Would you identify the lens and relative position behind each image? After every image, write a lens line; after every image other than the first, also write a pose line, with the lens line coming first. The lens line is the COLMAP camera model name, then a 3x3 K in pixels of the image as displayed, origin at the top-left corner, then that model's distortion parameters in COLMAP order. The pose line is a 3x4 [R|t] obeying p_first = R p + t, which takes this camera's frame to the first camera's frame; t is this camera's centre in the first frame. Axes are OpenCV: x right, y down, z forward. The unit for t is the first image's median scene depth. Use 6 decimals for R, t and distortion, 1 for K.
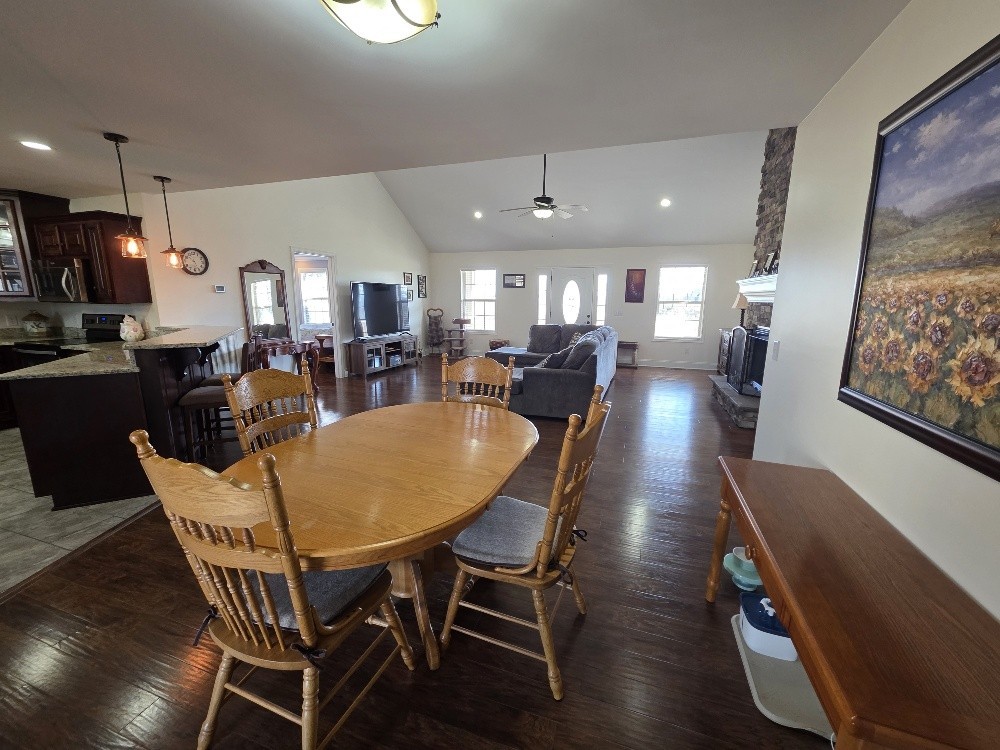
lens RADIAL K [[401.8, 0, 500.0], [0, 401.8, 375.0], [0, 0, 1]] dist [0.002940, 0.000232]
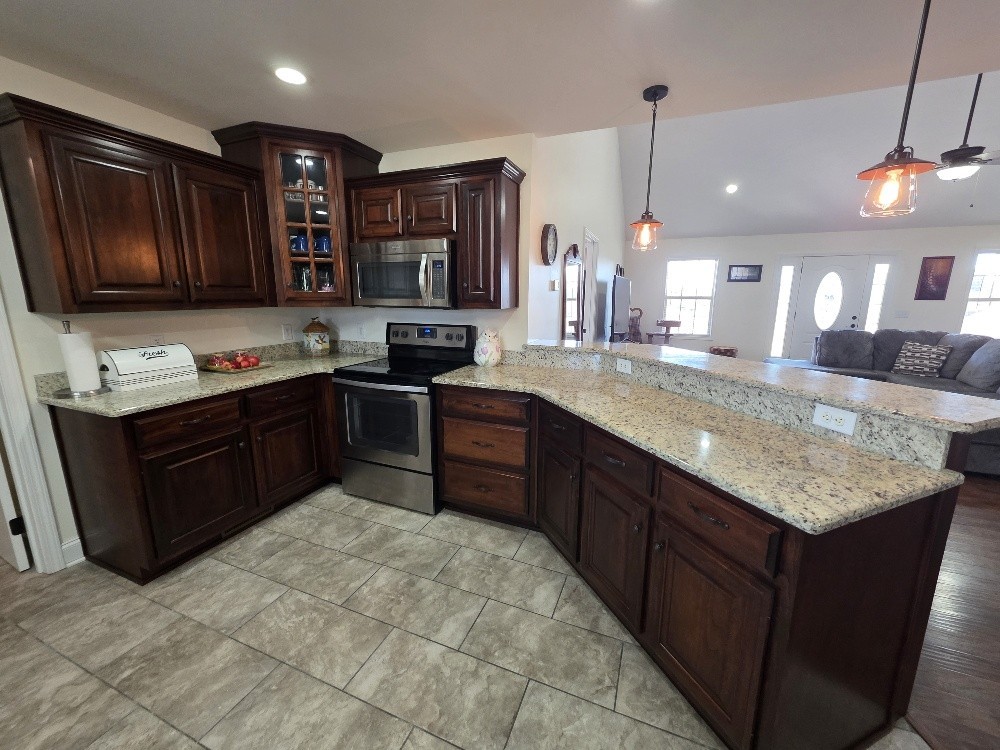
lens RADIAL K [[401.8, 0, 500.0], [0, 401.8, 375.0], [0, 0, 1]] dist [0.002940, 0.000232]
pose [[0.997427, 0.011170, -0.070819, -0.428005], [-0.010323, 0.999871, 0.012317, -0.039584], [0.070948, -0.011554, 0.997413, 0.177877]]
